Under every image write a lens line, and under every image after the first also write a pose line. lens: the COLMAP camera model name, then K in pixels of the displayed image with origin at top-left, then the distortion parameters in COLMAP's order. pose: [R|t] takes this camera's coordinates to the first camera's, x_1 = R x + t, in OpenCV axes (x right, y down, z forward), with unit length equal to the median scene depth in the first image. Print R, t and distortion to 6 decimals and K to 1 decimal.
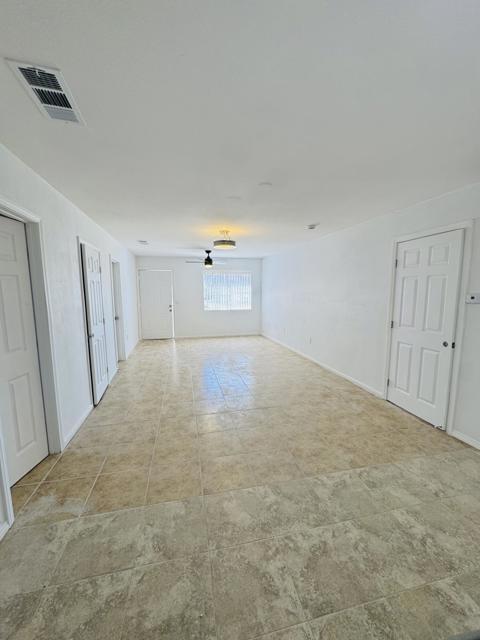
lens RADIAL K [[256.5, 0, 239.2], [0, 256.5, 320.9], [0, 0, 1]] dist [-0.002191, 0.000255]
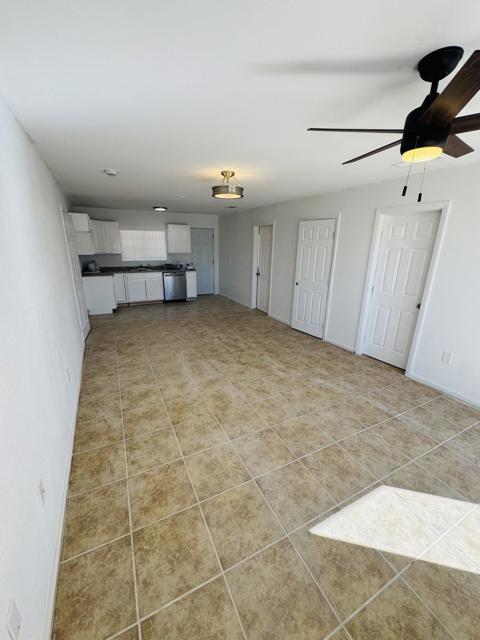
lens RADIAL K [[256.5, 0, 238.6], [0, 256.5, 320.5], [0, 0, 1]] dist [-0.002191, 0.000255]
pose [[-0.969629, 0.057723, -0.237671, 0.121977], [-0.042905, 0.916539, 0.397638, -0.278999], [0.240787, 0.395759, -0.886226, 1.974898]]
